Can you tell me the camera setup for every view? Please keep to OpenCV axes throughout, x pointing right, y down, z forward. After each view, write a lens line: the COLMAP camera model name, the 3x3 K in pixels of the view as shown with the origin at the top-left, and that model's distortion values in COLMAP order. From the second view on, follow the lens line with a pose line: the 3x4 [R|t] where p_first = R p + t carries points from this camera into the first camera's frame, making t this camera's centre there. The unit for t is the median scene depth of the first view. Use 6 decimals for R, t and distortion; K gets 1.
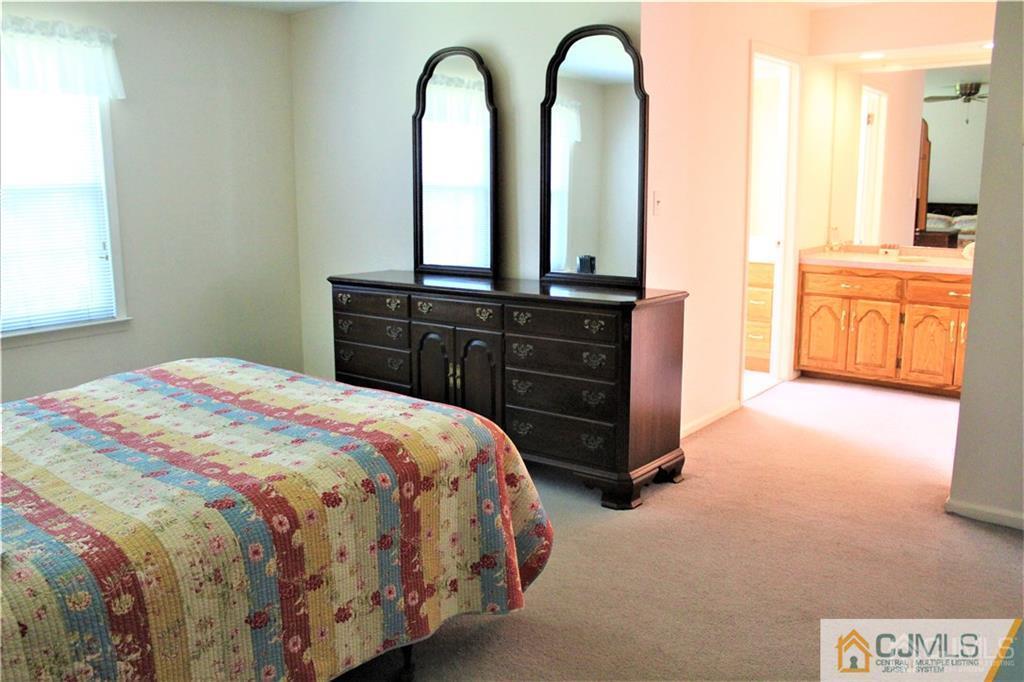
lens RADIAL K [[854.8, 0, 496.9], [0, 854.8, 343.7], [0, 0, 1]] dist [-0.164489, 0.153735]
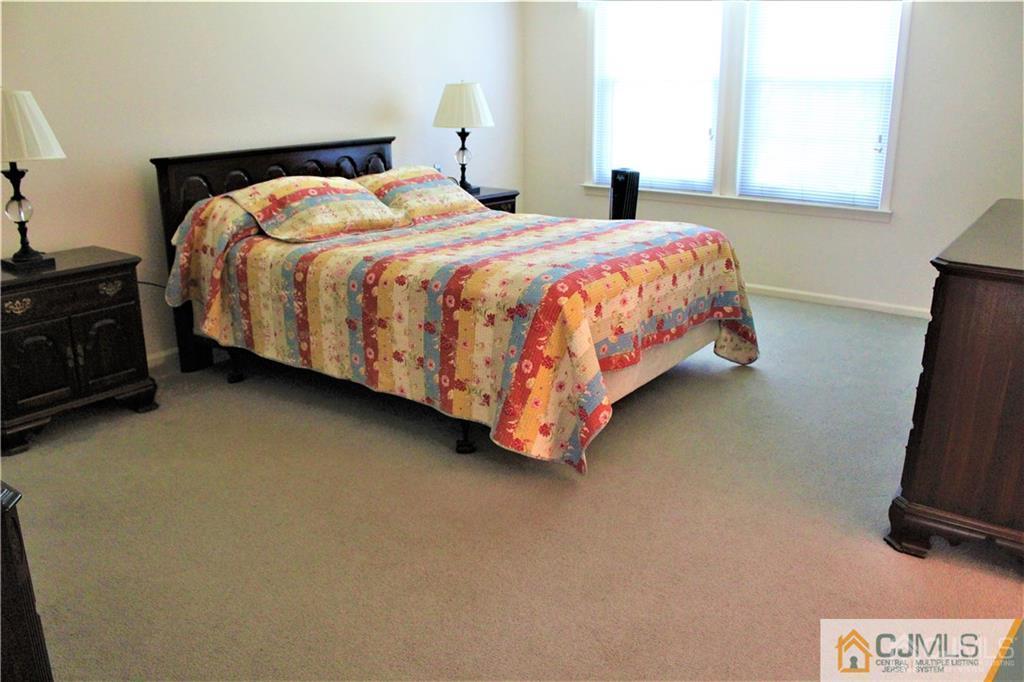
lens RADIAL K [[854.8, 0, 496.9], [0, 854.8, 343.7], [0, 0, 1]] dist [-0.164489, 0.153735]
pose [[0.060222, 0.298772, -0.952422, 1.269434], [-0.184641, 0.941023, 0.283521, -0.173559], [0.980959, 0.158782, 0.111836, 0.955106]]
